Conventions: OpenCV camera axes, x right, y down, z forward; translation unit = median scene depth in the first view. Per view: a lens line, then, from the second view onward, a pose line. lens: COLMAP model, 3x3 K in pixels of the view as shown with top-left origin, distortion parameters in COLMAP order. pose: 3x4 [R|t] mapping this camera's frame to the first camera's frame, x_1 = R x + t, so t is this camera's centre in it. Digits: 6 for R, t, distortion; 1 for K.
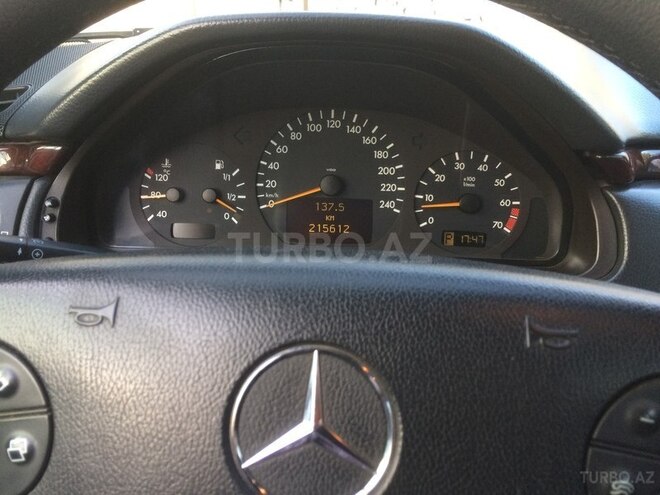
lens RADIAL K [[570.5, 0, 329.6], [0, 570.5, 248.1], [0, 0, 1]] dist [0.079250, -0.108580]
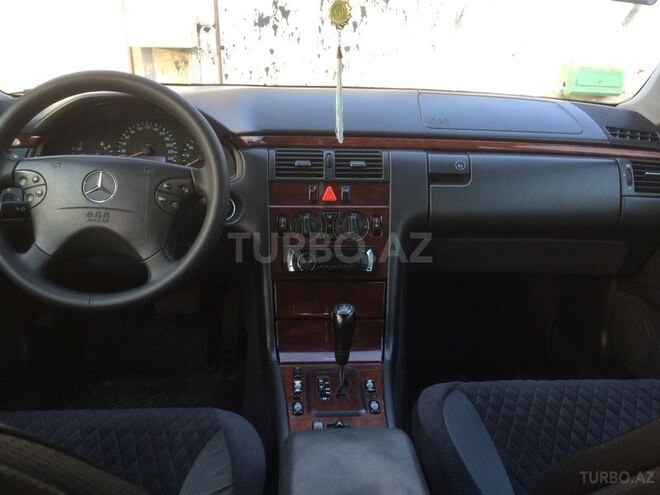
lens RADIAL K [[570.5, 0, 330.6], [0, 570.5, 247.0], [0, 0, 1]] dist [0.079250, -0.108580]
pose [[0.996964, -0.029564, 0.072036, 0.625189], [0.031213, 0.999273, -0.021871, 0.404275], [-0.071337, 0.024053, 0.997162, -1.630184]]
